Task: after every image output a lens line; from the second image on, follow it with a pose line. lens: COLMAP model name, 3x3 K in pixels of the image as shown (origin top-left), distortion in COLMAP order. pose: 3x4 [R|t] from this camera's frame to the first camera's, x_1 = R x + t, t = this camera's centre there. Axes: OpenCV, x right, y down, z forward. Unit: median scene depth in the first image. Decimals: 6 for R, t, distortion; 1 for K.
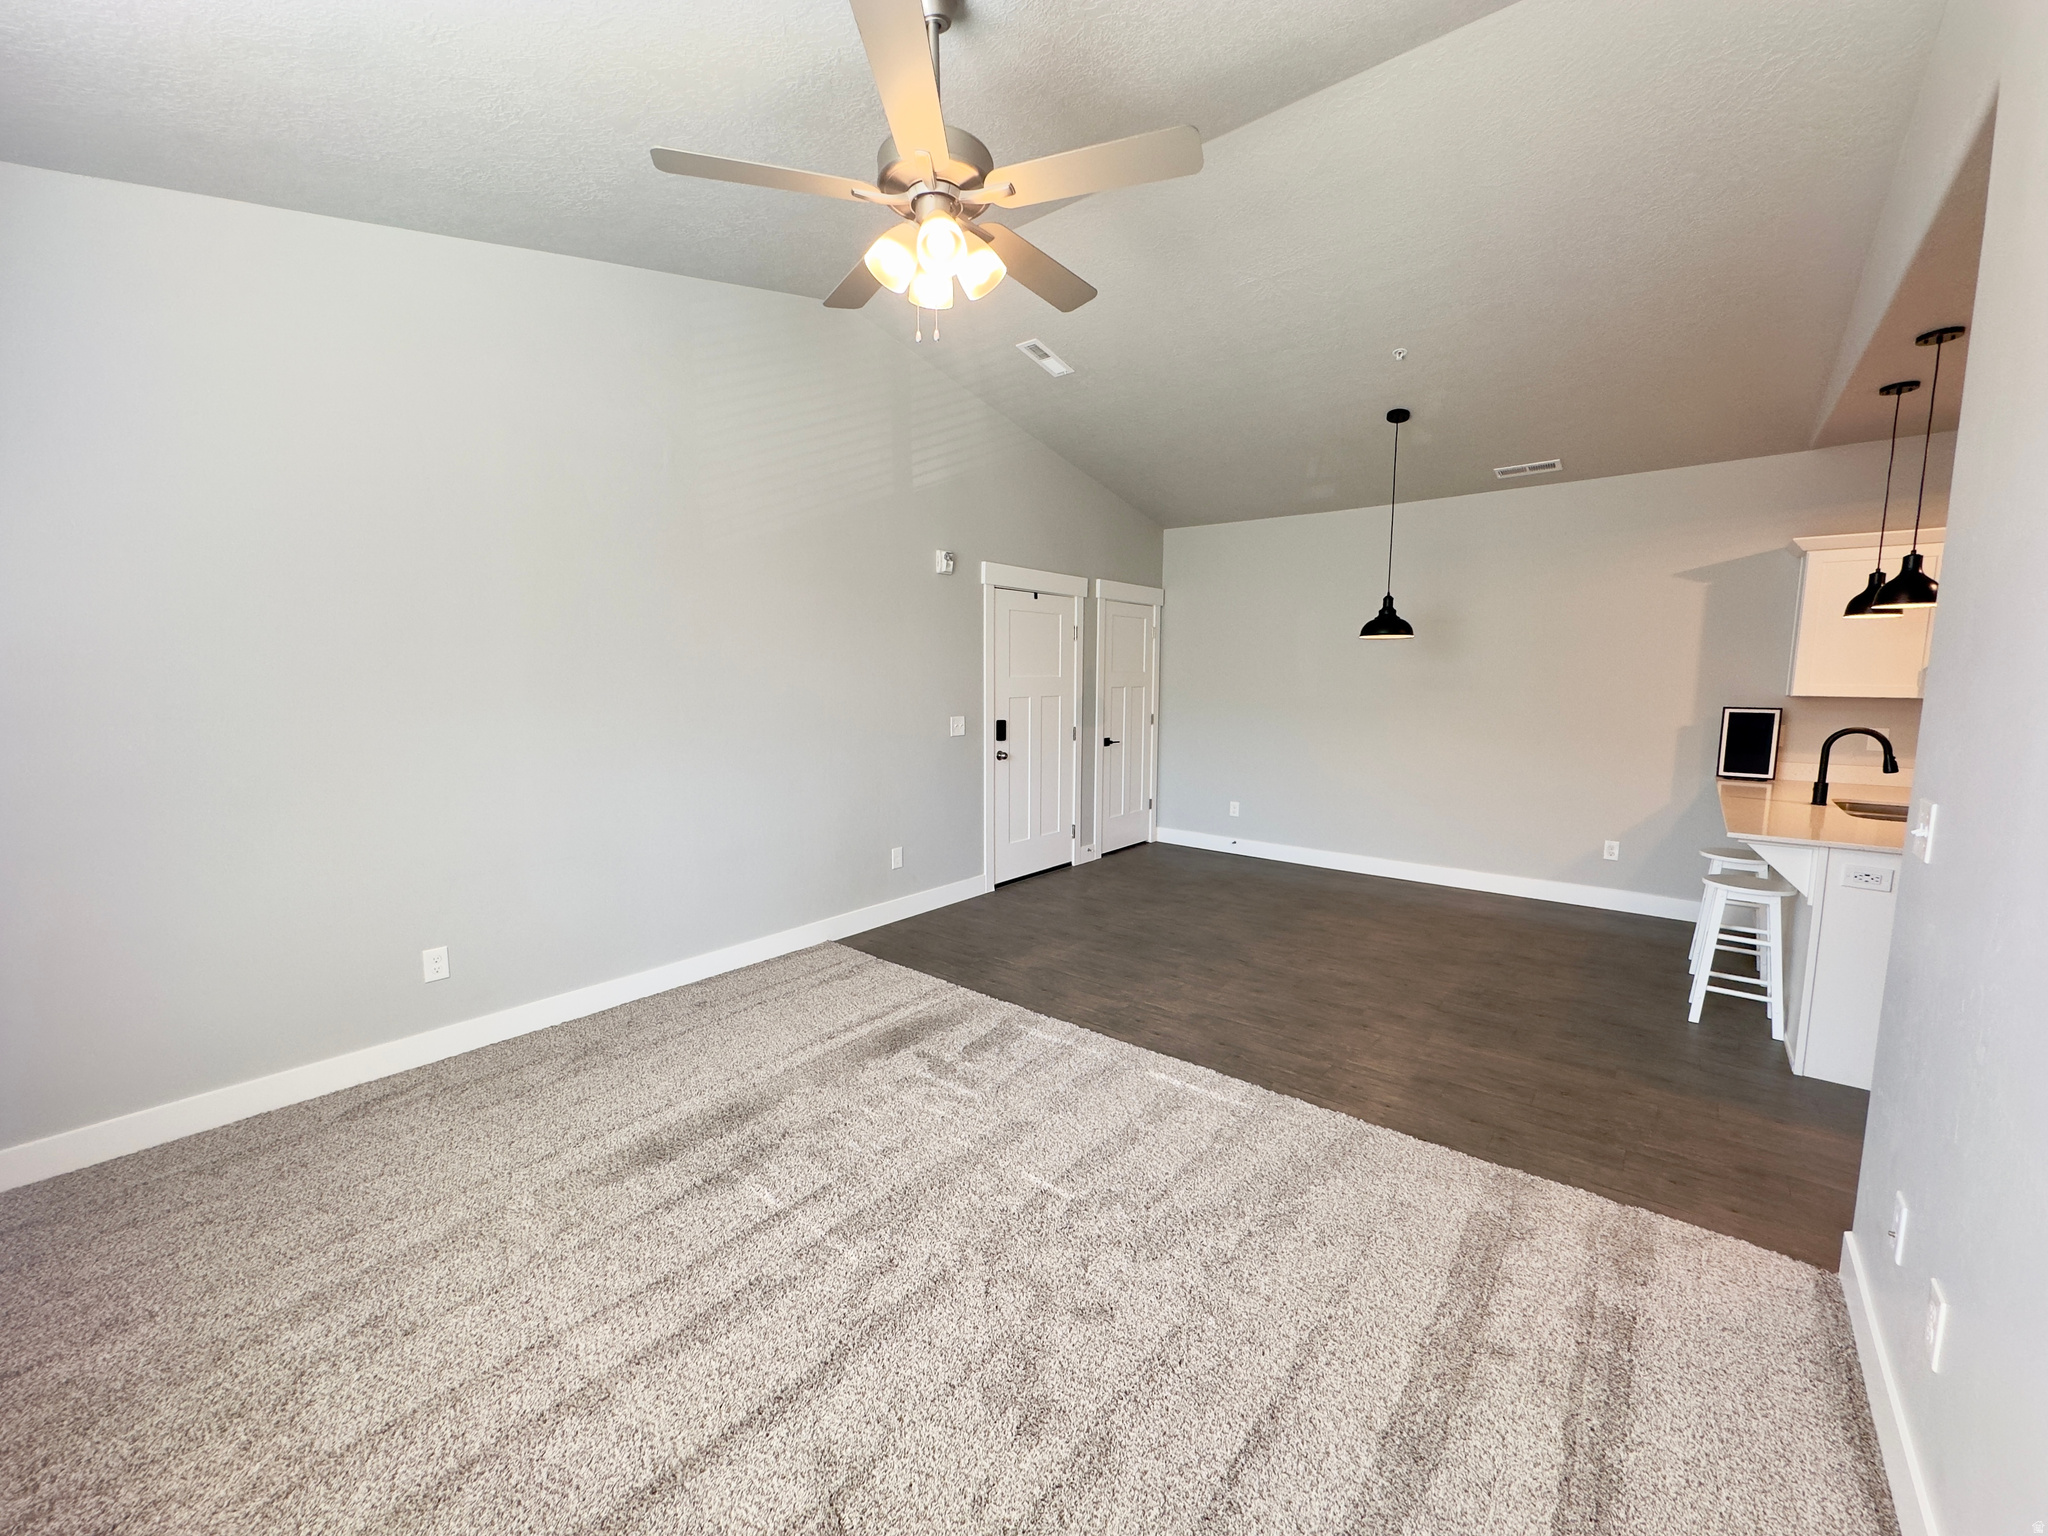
lens RADIAL K [[813.4, 0, 1021.2], [0, 813.4, 768.0], [0, 0, 1]] dist [-0.002942, 0.000395]
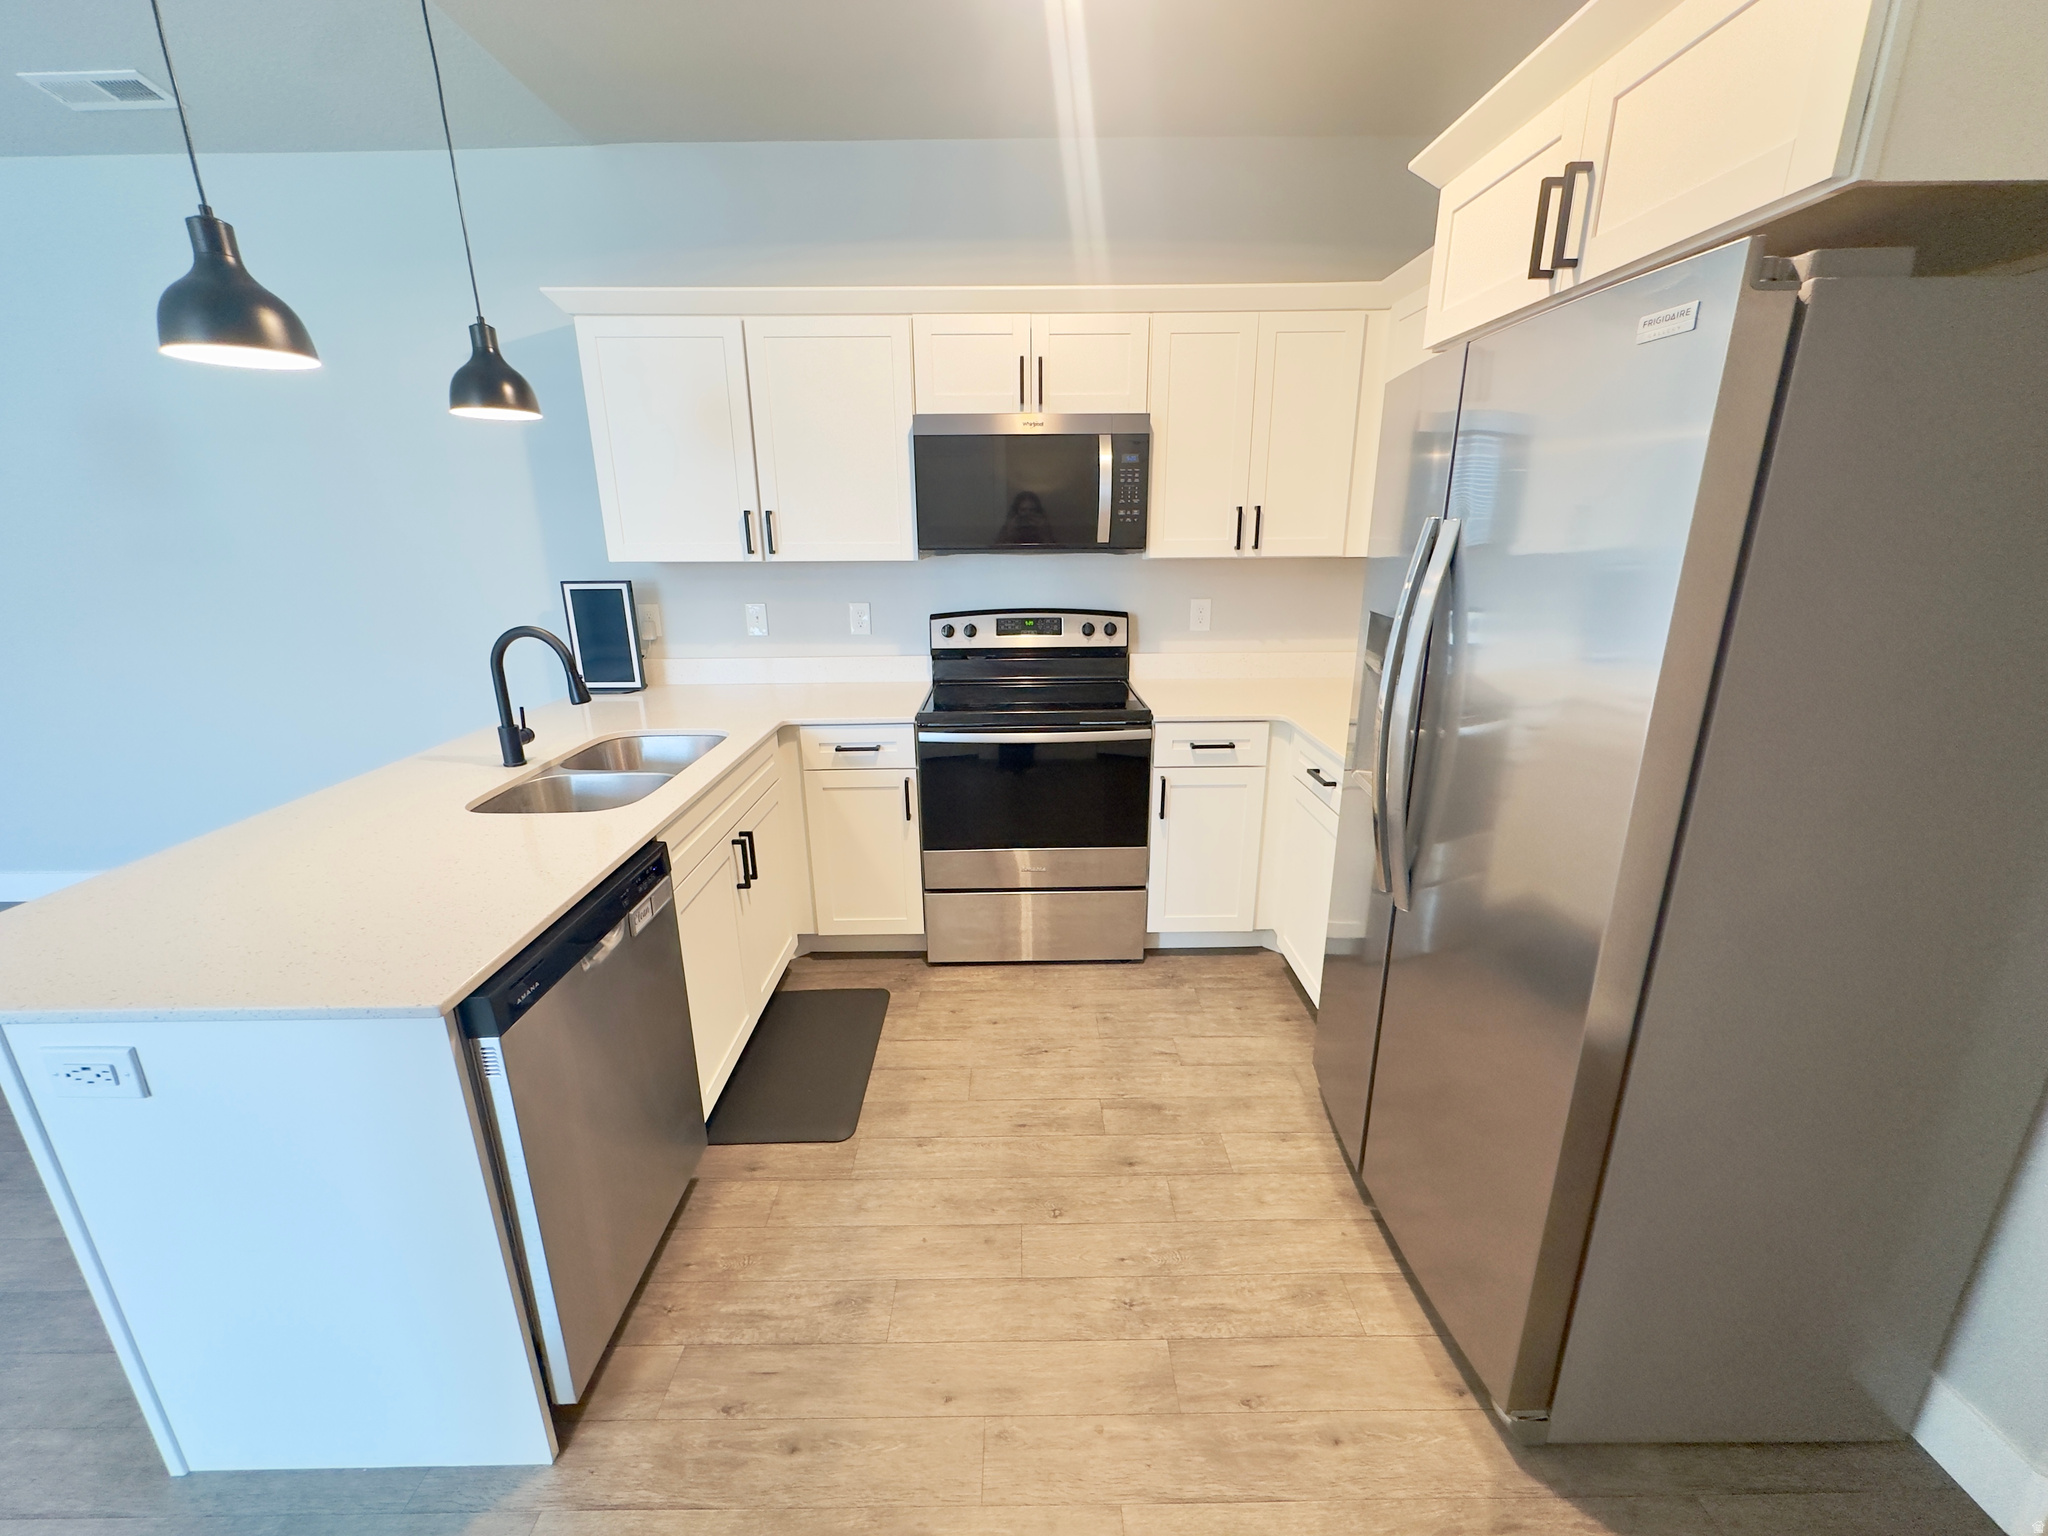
lens RADIAL K [[813.4, 0, 1032.0], [0, 813.4, 775.9], [0, 0, 1]] dist [-0.002942, 0.000395]
pose [[0.760206, -0.205356, 0.616373, 0.696792], [0.084466, 0.971919, 0.219636, -0.034048], [-0.644167, -0.114906, 0.756204, 0.259521]]
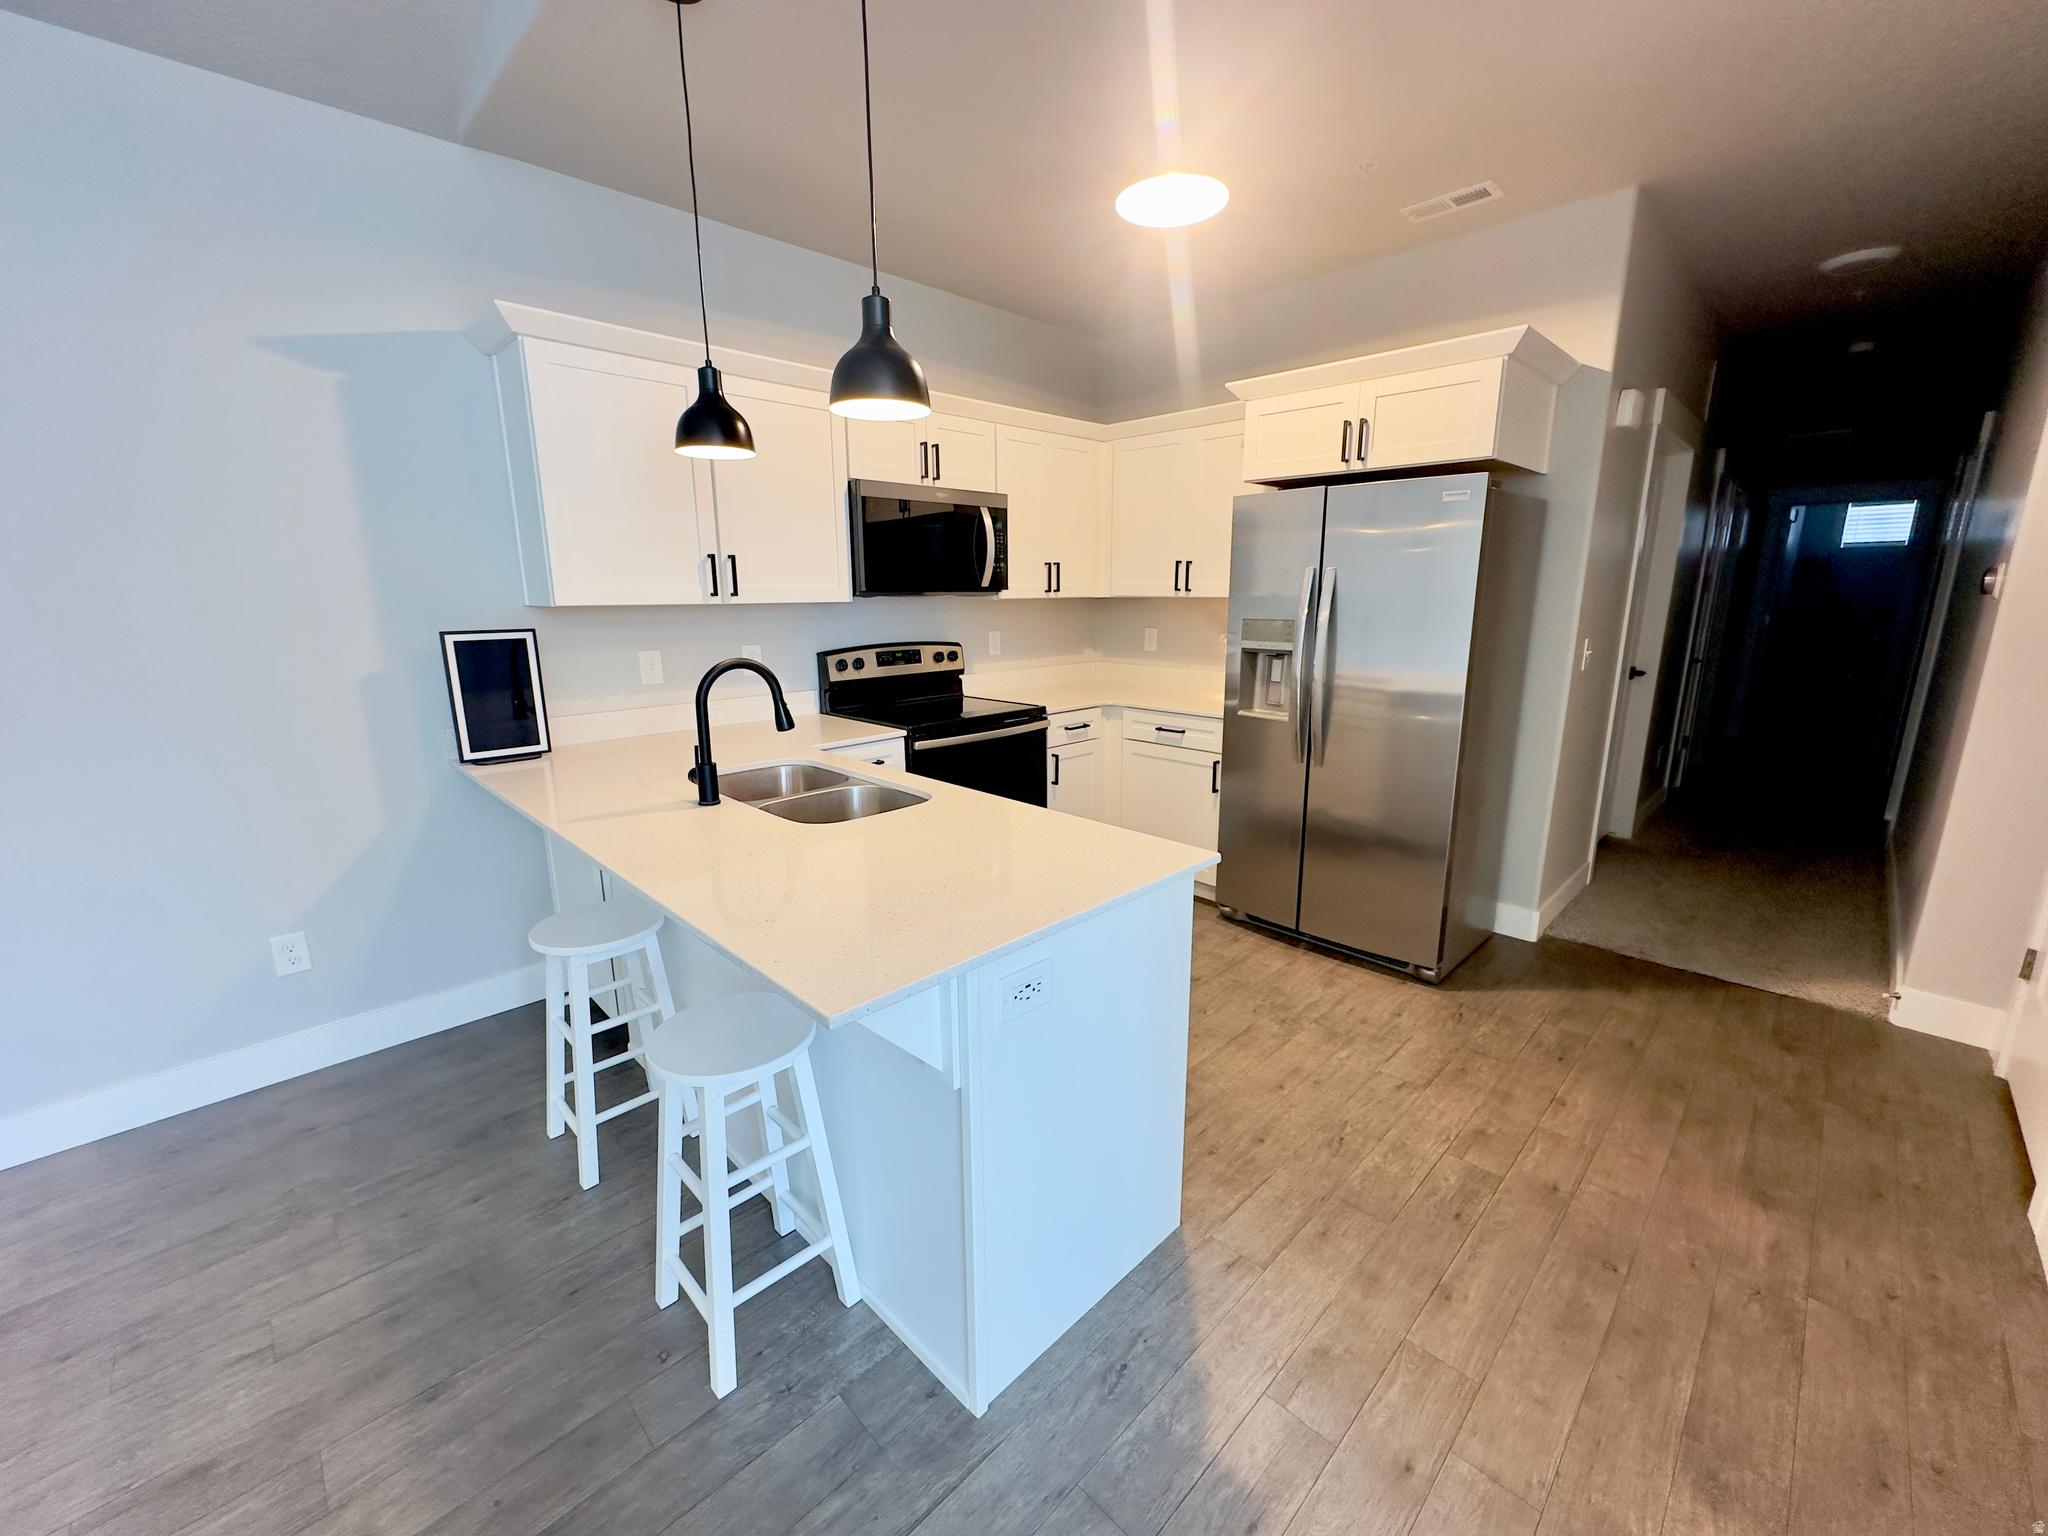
lens RADIAL K [[813.4, 0, 1023.6], [0, 813.4, 766.2], [0, 0, 1]] dist [-0.002942, 0.000395]
pose [[0.102391, -0.217240, 0.970733, 0.365385], [0.119656, 0.971466, 0.204783, -0.051276], [-0.987521, 0.095186, 0.125464, 0.552523]]
